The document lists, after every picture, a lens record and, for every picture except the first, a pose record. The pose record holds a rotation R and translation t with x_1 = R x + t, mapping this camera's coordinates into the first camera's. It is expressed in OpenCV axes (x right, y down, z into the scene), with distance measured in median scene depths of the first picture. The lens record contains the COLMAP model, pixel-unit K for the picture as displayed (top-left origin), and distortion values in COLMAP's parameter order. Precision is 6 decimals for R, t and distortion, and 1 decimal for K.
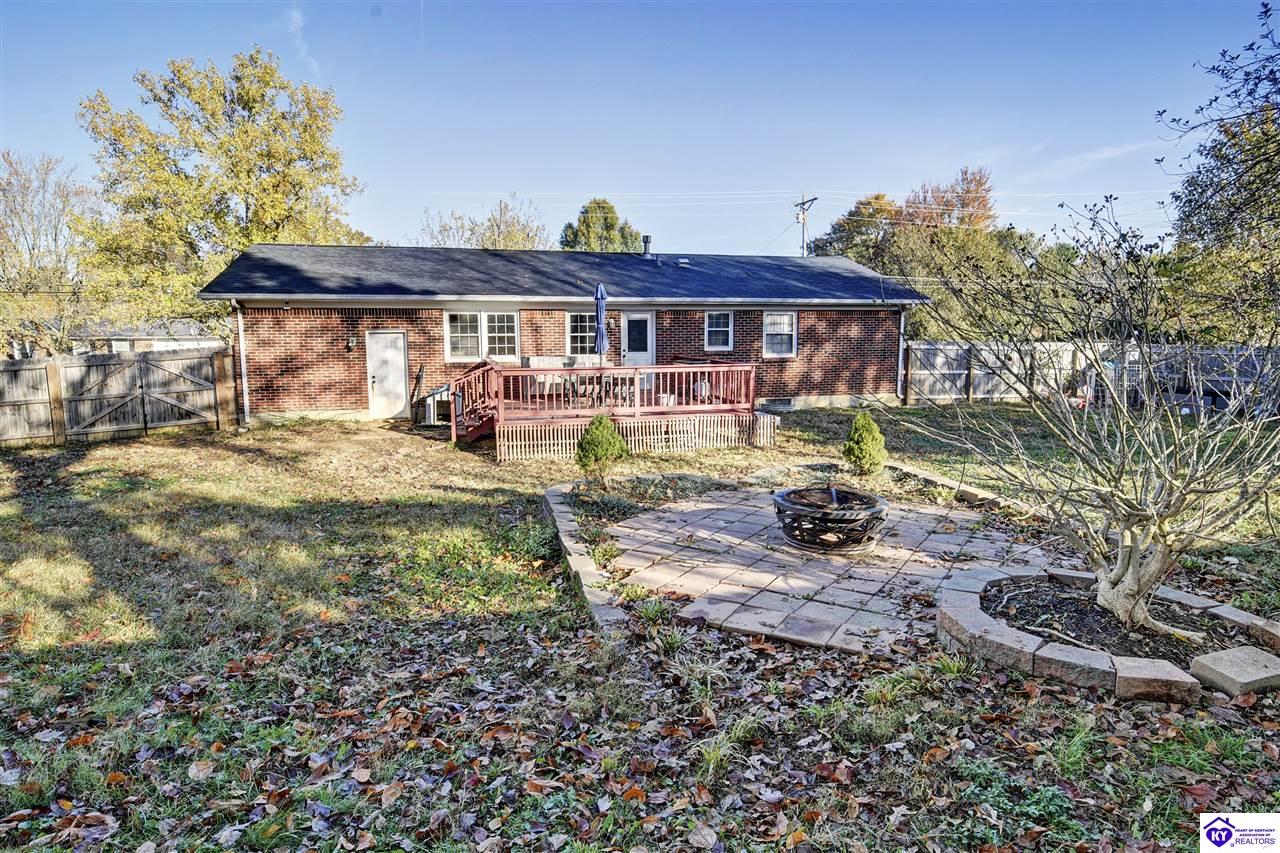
lens RADIAL K [[724.9, 0, 640.0], [0, 724.9, 426.5], [0, 0, 1]] dist [0.001737, -0.001250]
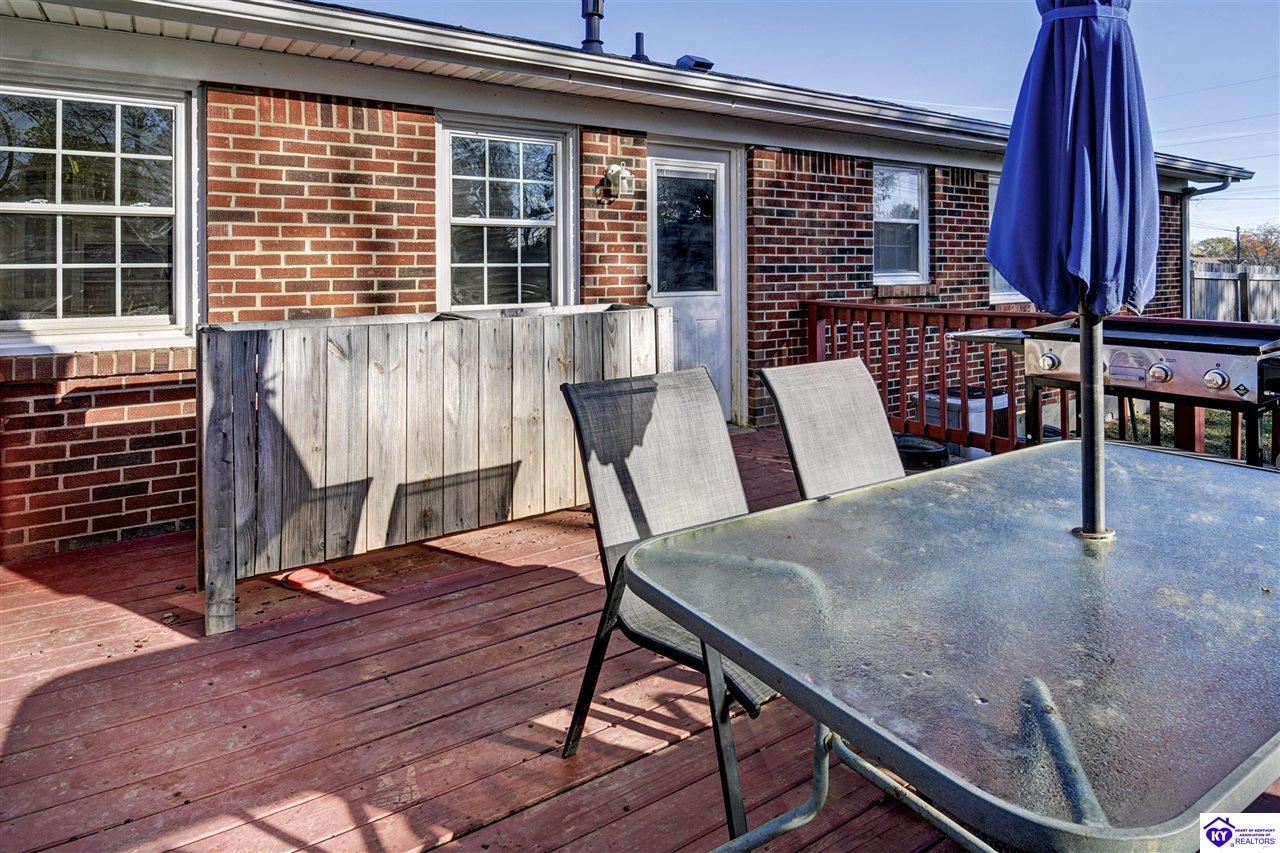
lens RADIAL K [[724.9, 0, 640.0], [0, 724.9, 426.5], [0, 0, 1]] dist [0.001737, -0.001250]
pose [[0.965144, -0.052961, 0.256304, -0.099457], [0.028447, 0.994738, 0.098427, -0.080173], [-0.260168, -0.087705, 0.961572, 0.739473]]
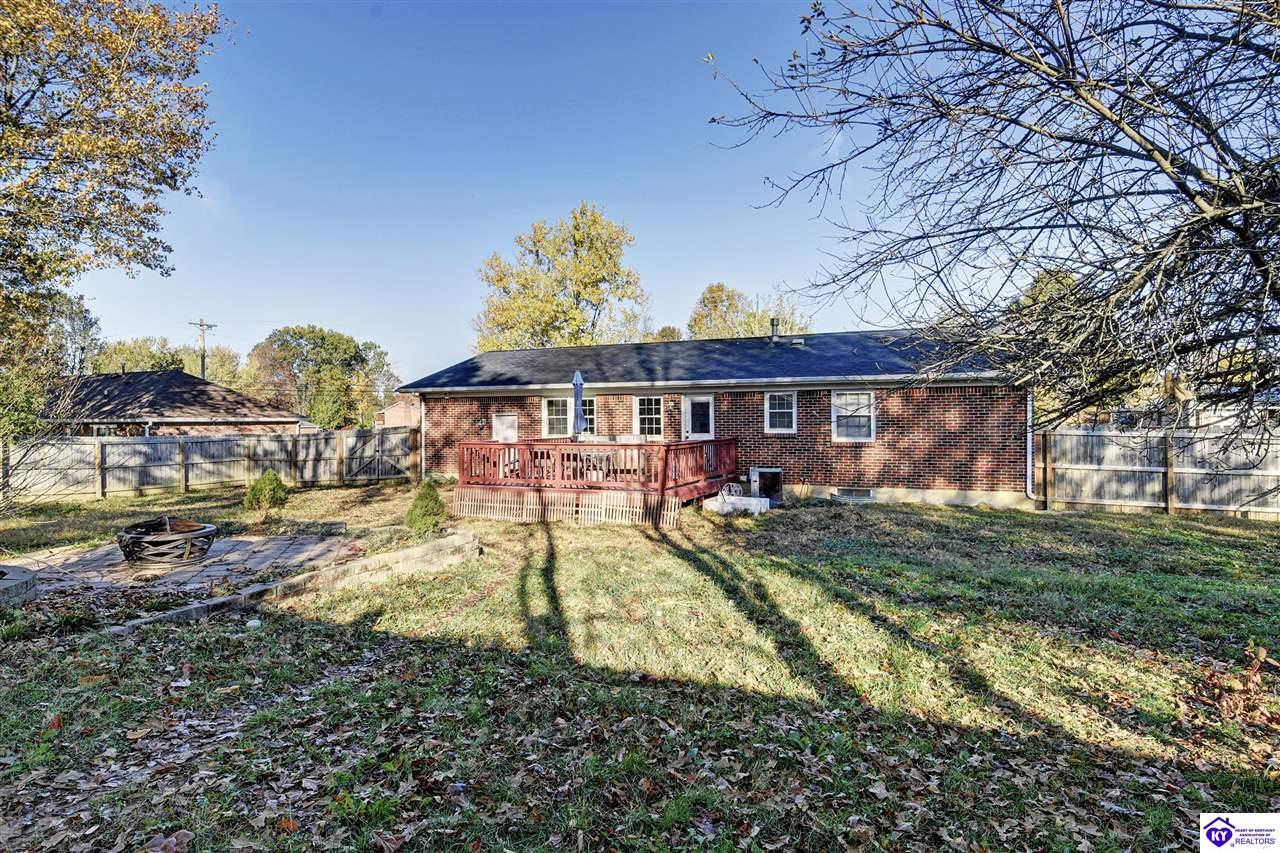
lens RADIAL K [[724.9, 0, 640.0], [0, 724.9, 426.5], [0, 0, 1]] dist [0.001737, -0.001250]
pose [[0.766311, 0.005114, -0.642449, 0.600748], [-0.084031, 0.992176, -0.092334, -0.012064], [0.636951, 0.124743, 0.760745, 0.175892]]
